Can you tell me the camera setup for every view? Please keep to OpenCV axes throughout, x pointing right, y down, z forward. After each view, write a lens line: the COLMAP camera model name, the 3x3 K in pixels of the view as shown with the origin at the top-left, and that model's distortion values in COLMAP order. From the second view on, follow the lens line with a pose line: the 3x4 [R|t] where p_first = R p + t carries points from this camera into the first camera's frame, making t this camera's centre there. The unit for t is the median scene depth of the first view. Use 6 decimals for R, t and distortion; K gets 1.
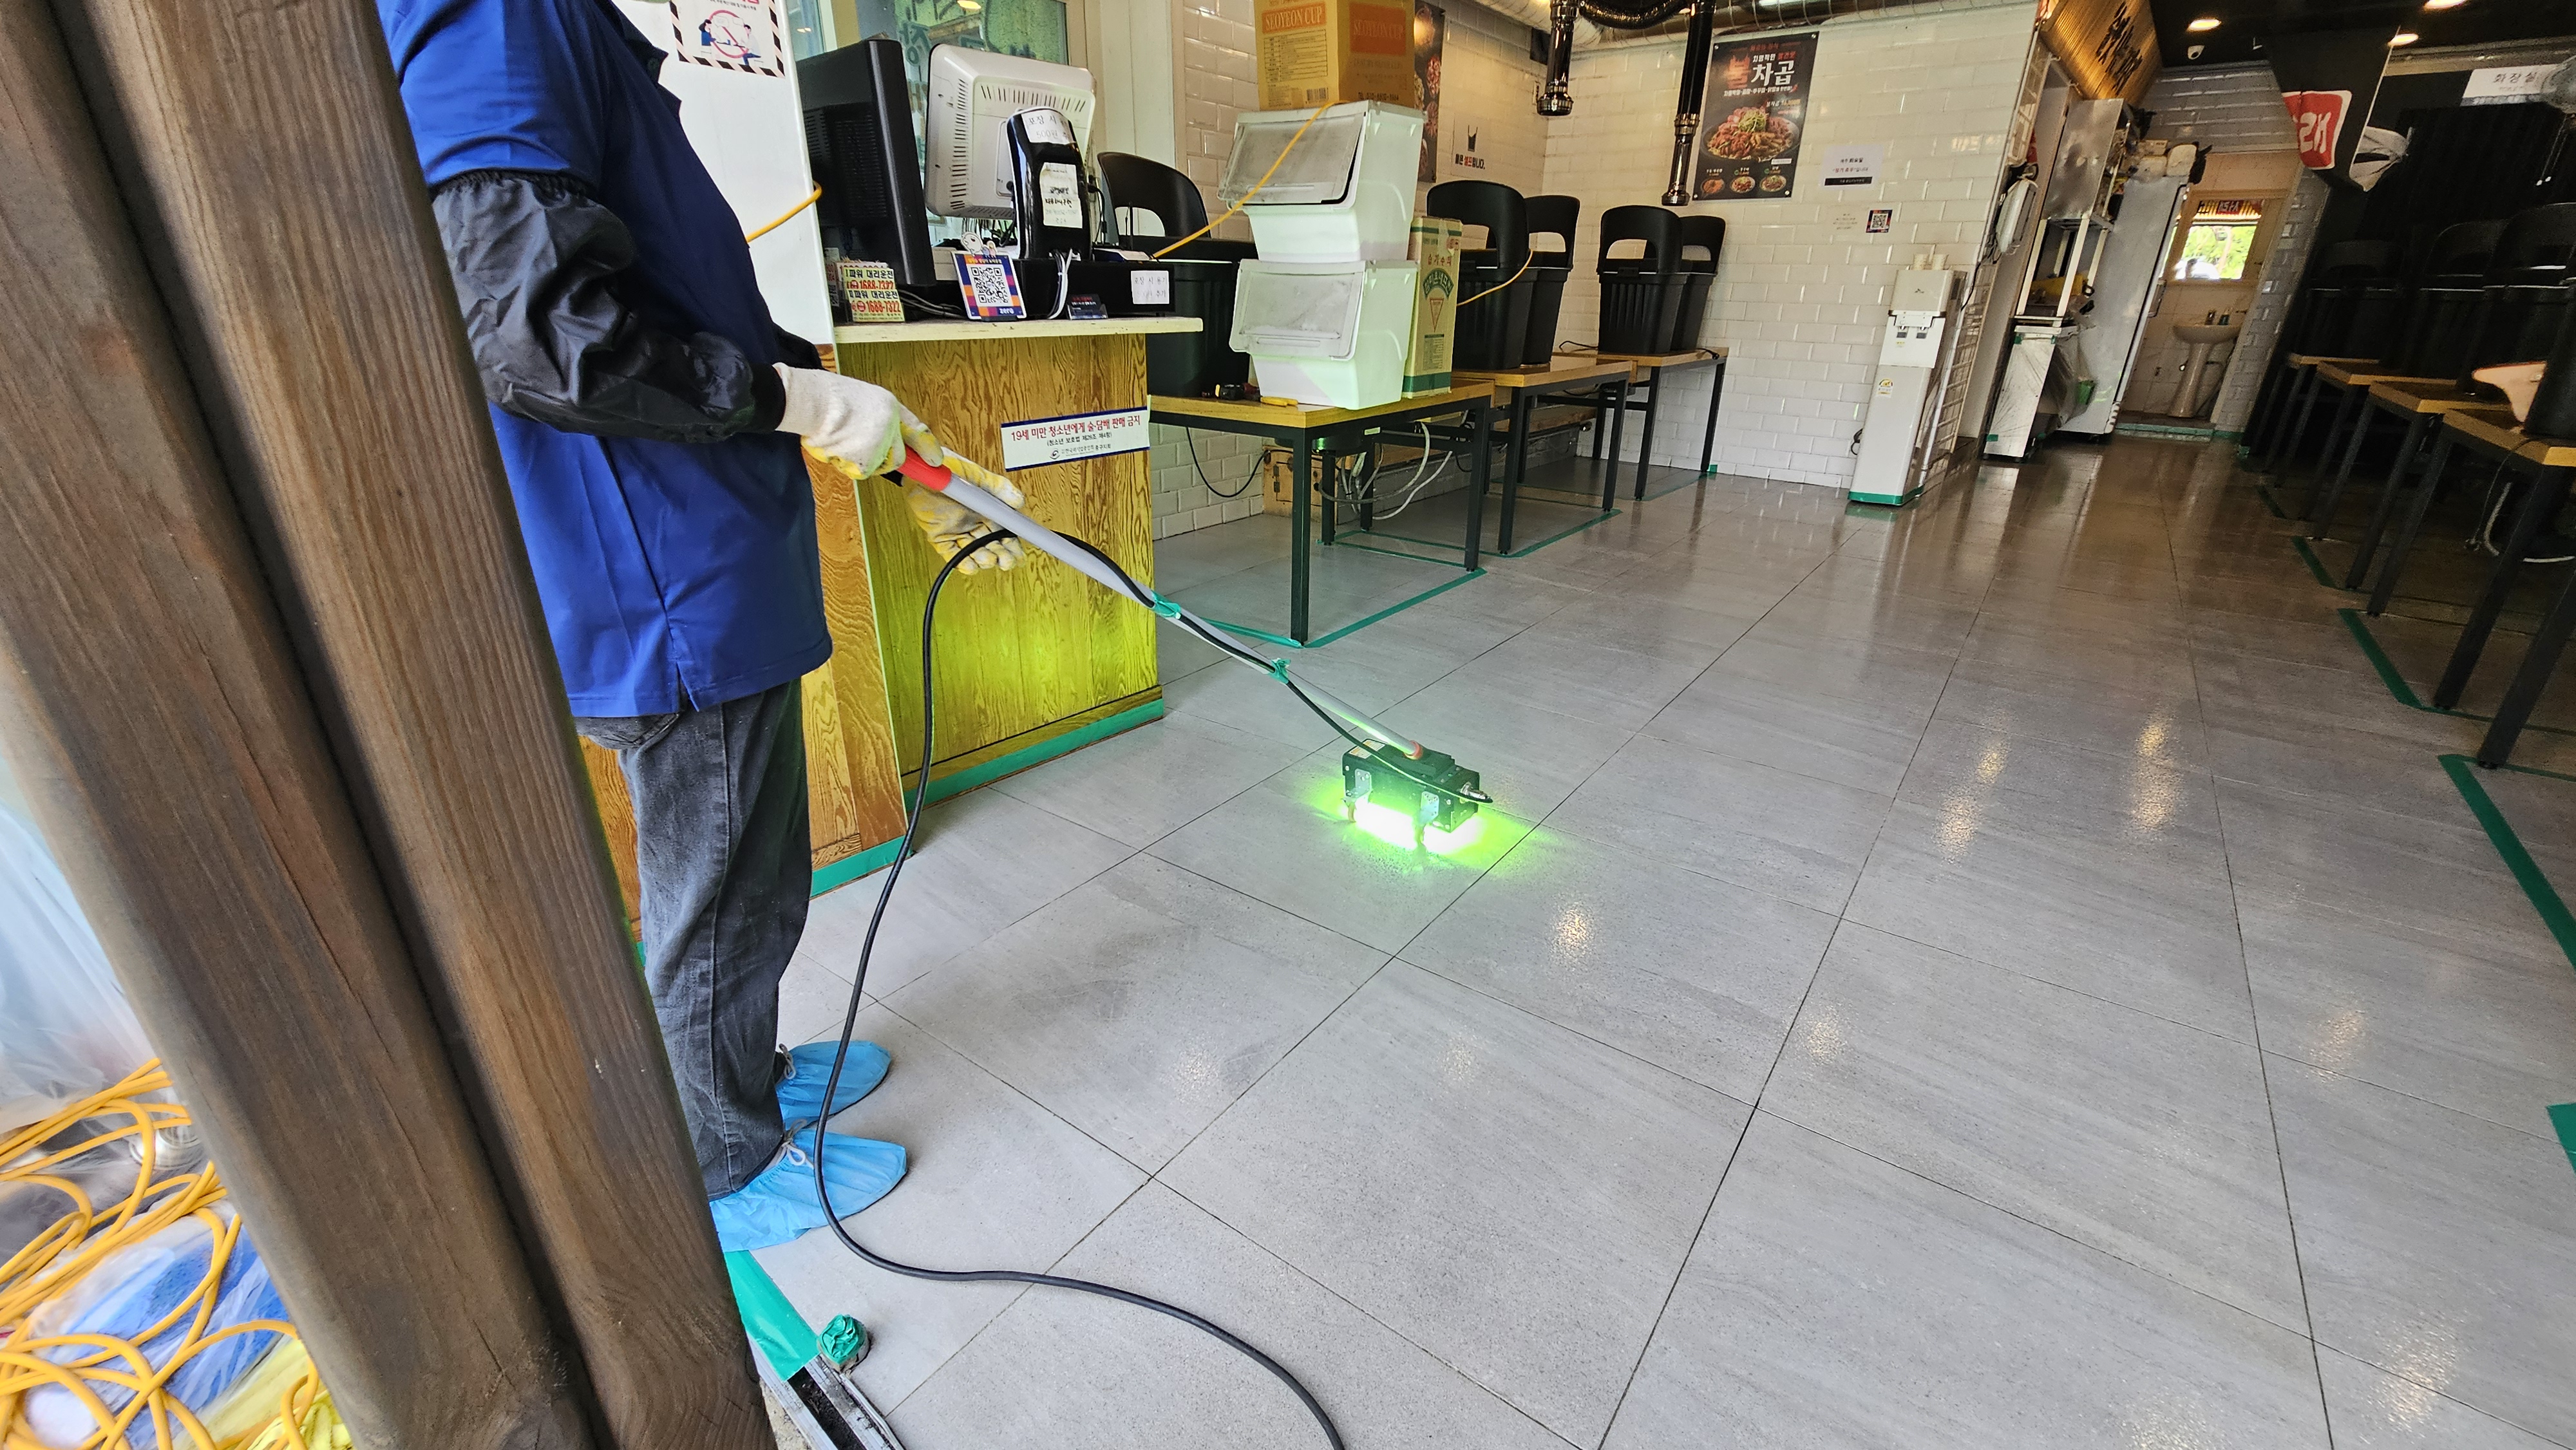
lens RADIAL K [[1051.4, 0, 1297.2], [0, 1051.4, 717.8], [0, 0, 1]] dist [-0.003887, 0.000668]
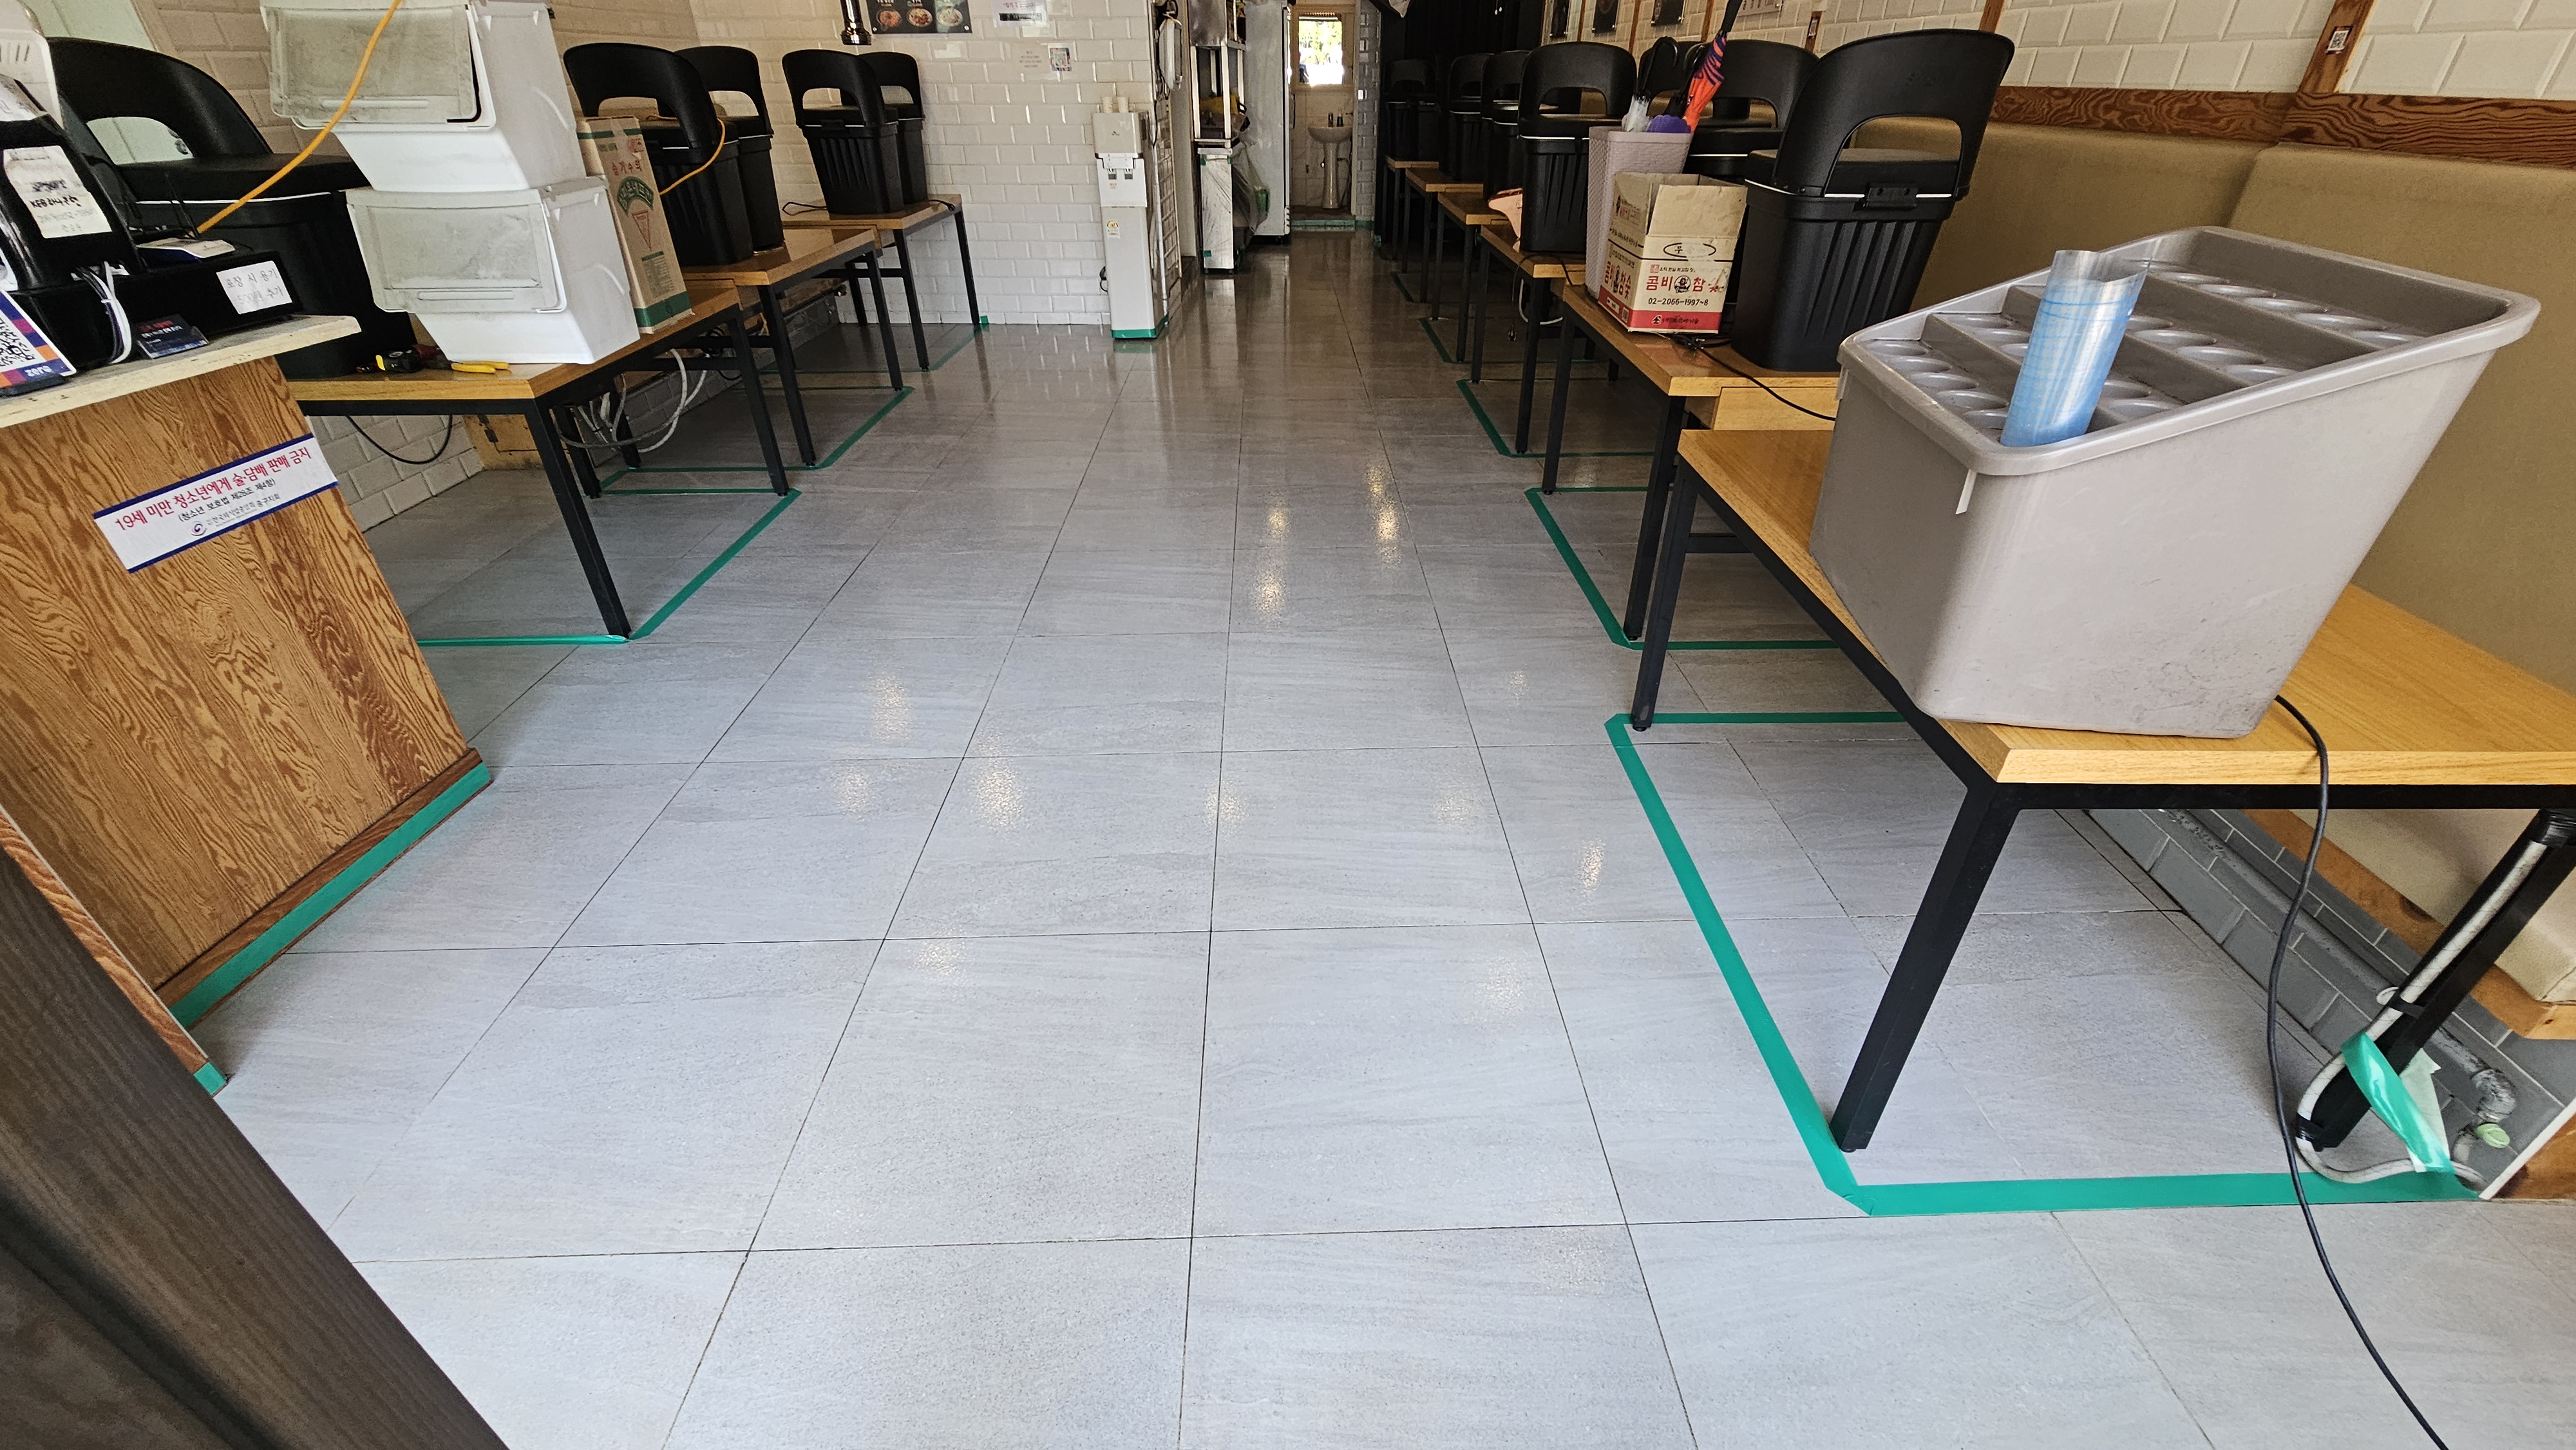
lens RADIAL K [[1051.4, 0, 1295.5], [0, 1051.4, 730.9], [0, 0, 1]] dist [-0.003887, 0.000668]
pose [[0.792475, -0.341300, 0.505468, -0.022543], [0.253204, 0.938077, 0.236430, -0.060560], [-0.554862, -0.059378, 0.829821, -0.051654]]
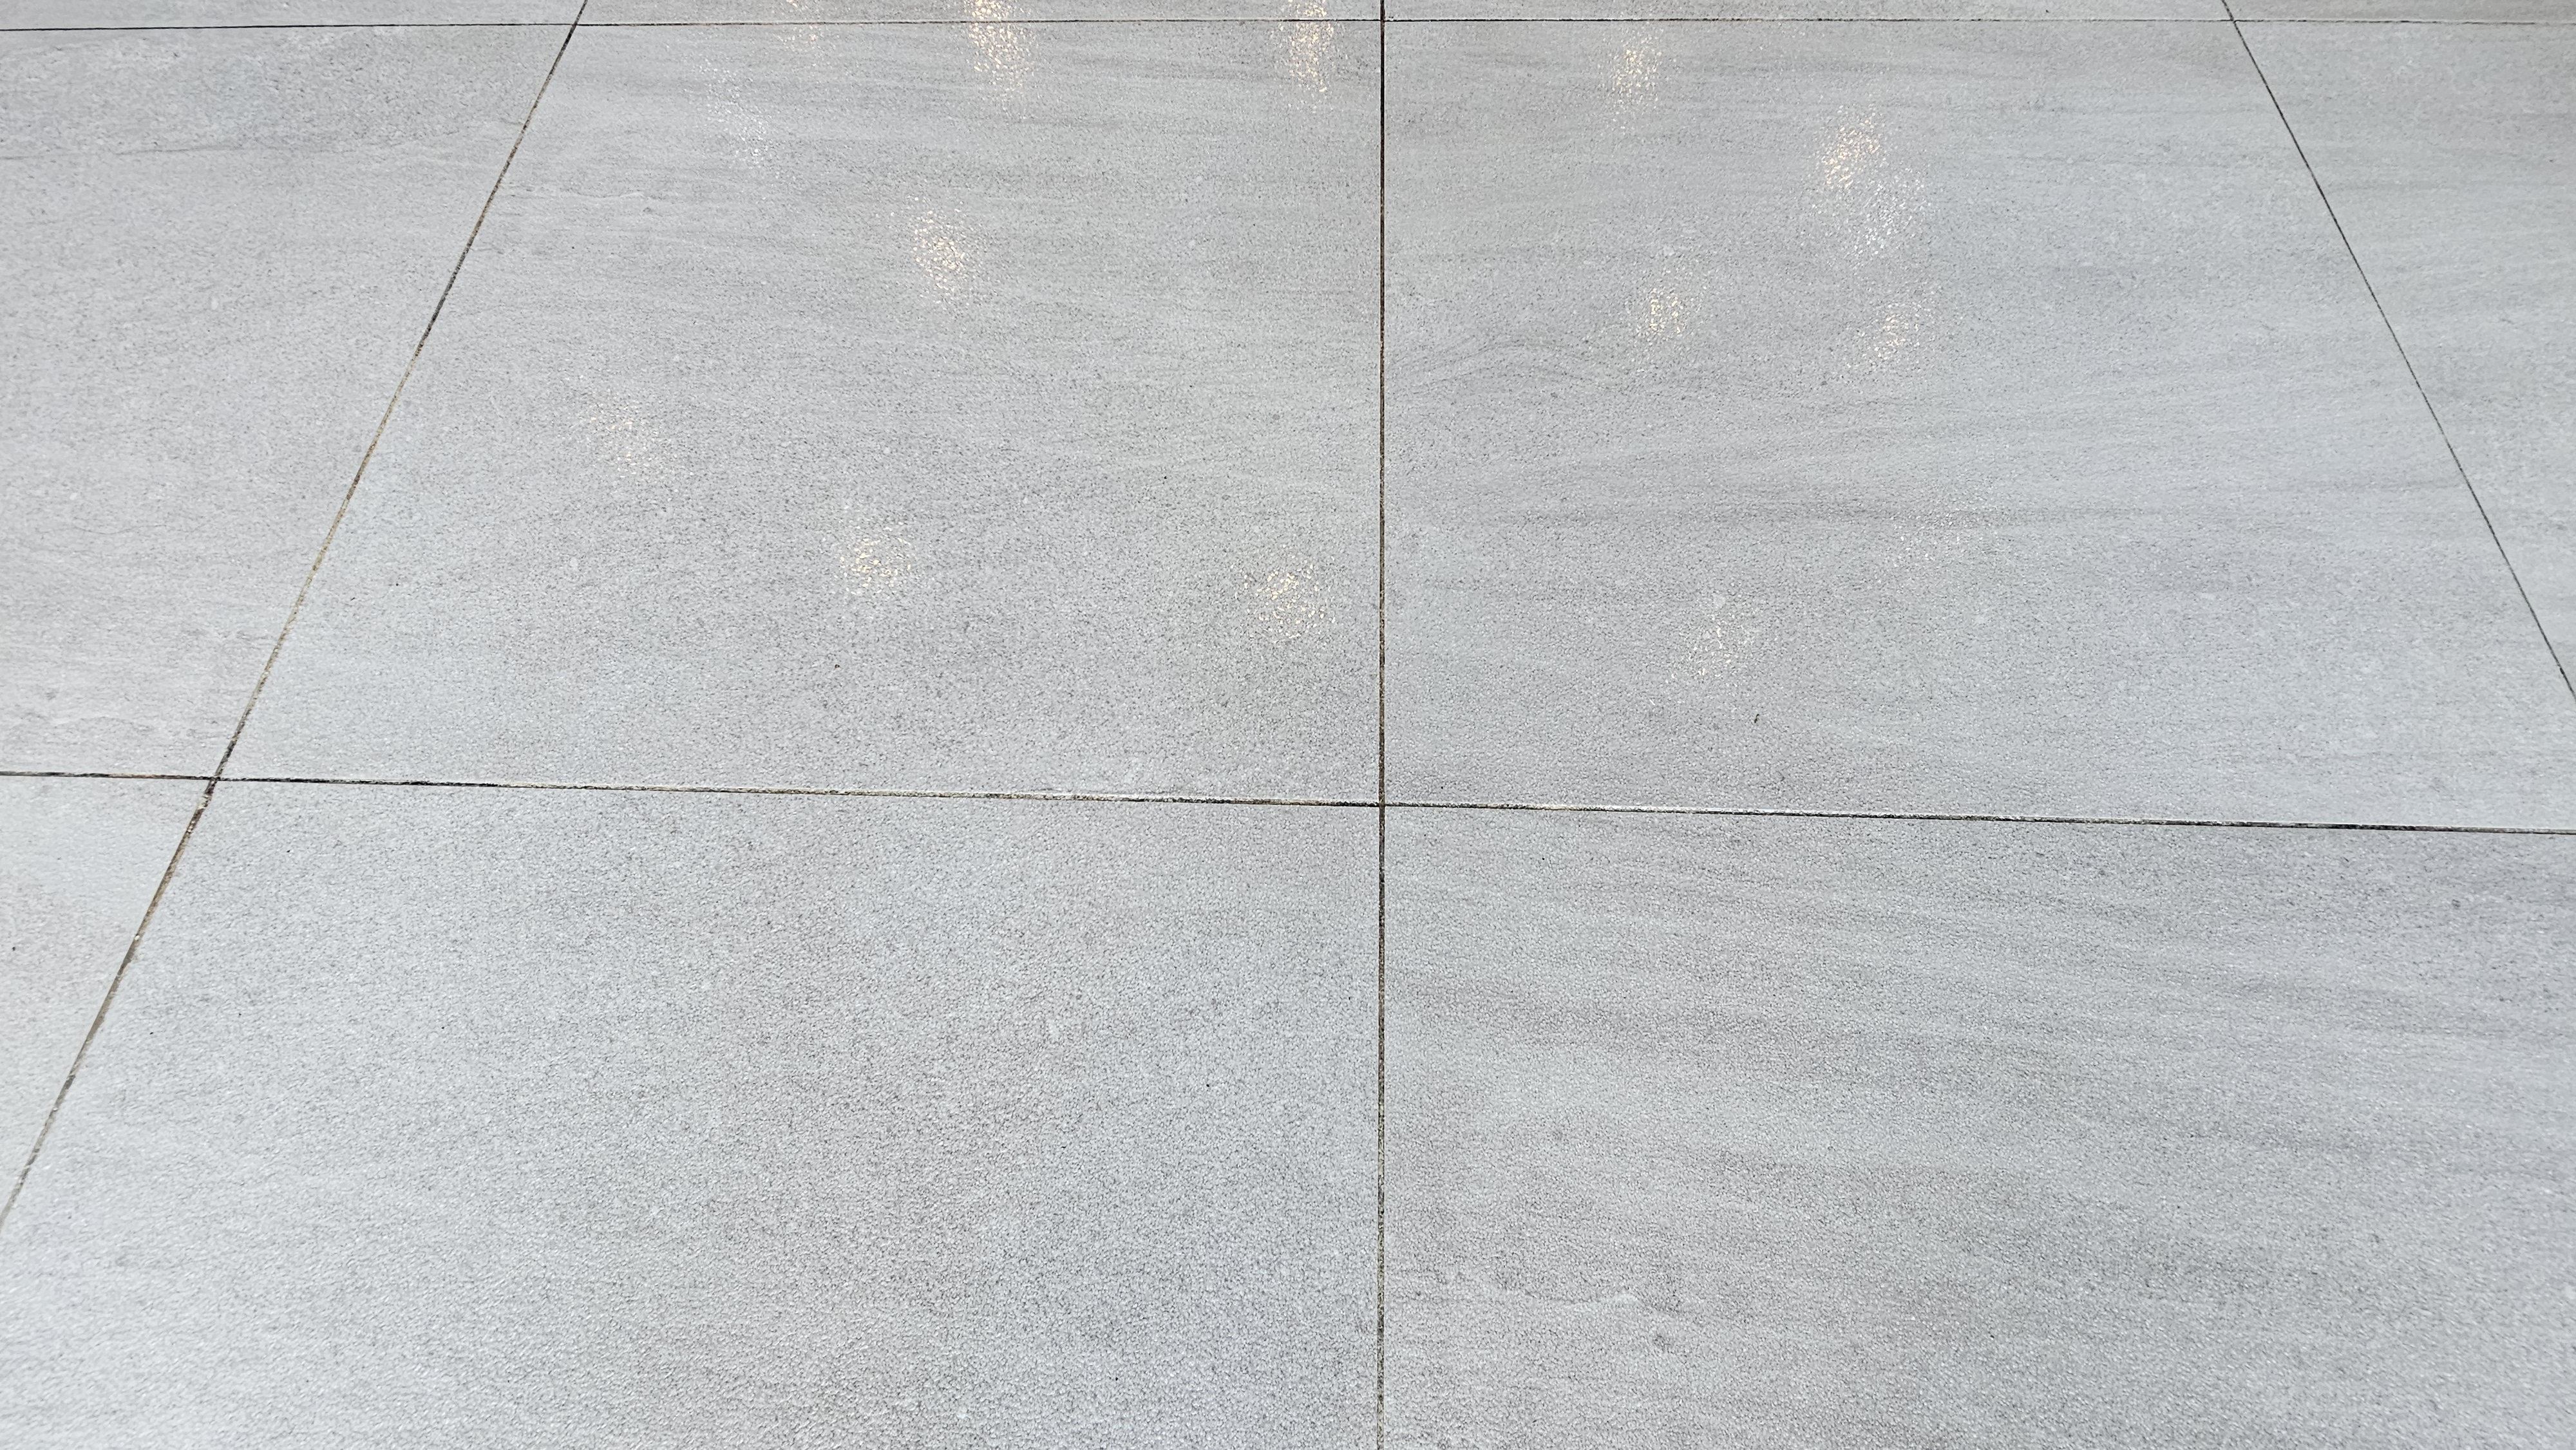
lens RADIAL K [[1051.4, 0, 1292.5], [0, 1051.4, 728.5], [0, 0, 1]] dist [-0.003887, 0.000668]
pose [[0.827246, -0.525774, 0.198056, 0.050625], [0.248565, 0.658628, 0.710229, 0.095107], [-0.503865, -0.538304, 0.675536, 0.209685]]
